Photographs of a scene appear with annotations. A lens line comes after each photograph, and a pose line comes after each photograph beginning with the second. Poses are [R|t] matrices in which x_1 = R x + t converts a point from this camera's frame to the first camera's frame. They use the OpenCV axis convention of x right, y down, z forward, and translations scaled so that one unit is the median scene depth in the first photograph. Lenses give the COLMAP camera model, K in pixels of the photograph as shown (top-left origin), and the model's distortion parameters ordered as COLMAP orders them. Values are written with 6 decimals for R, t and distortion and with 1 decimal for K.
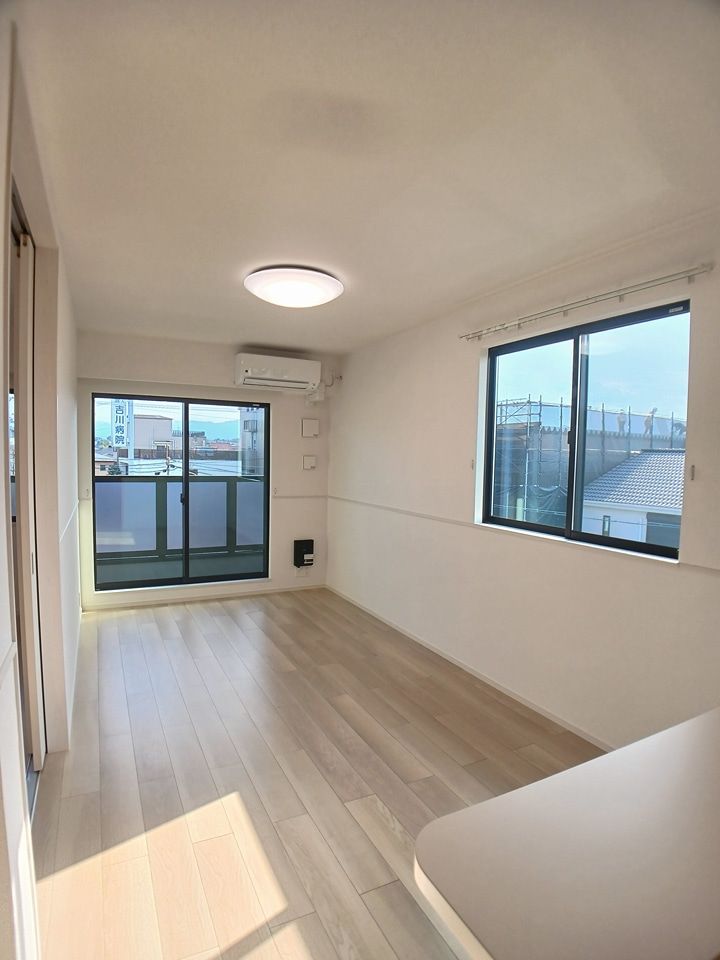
lens RADIAL K [[522.4, 0, 363.7], [0, 522.4, 486.1], [0, 0, 1]] dist [-0.049142, -0.000929]
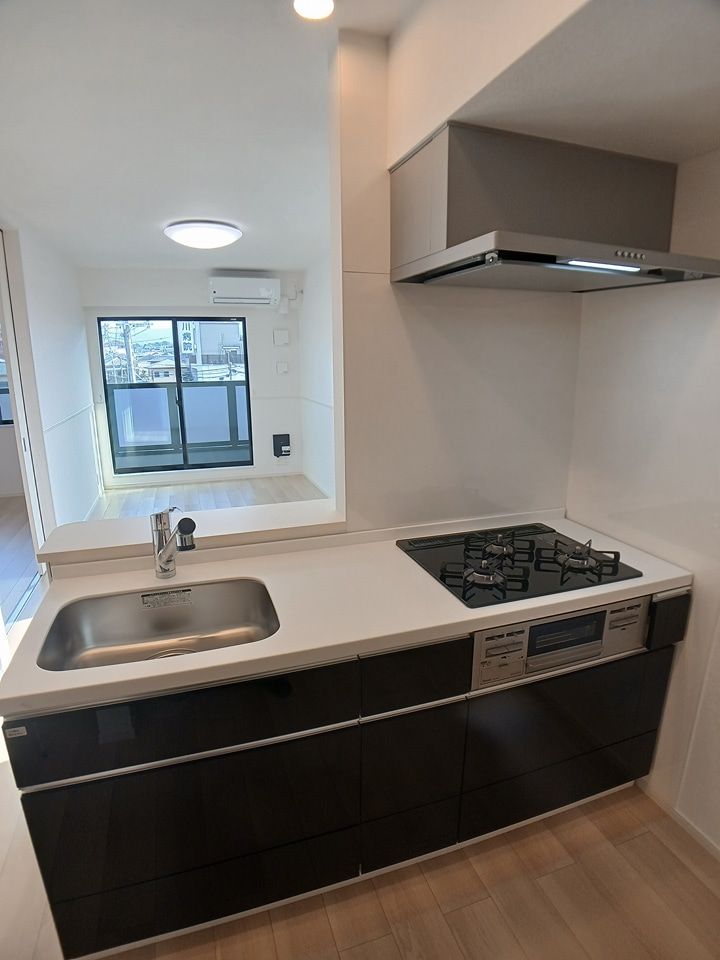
lens RADIAL K [[522.4, 0, 355.1], [0, 522.4, 481.5], [0, 0, 1]] dist [-0.049142, -0.000929]
pose [[0.988548, 0.009138, -0.150632, 0.231677], [0.017785, 0.984154, 0.176419, 0.002377], [0.149857, -0.177078, 0.972721, -0.151635]]
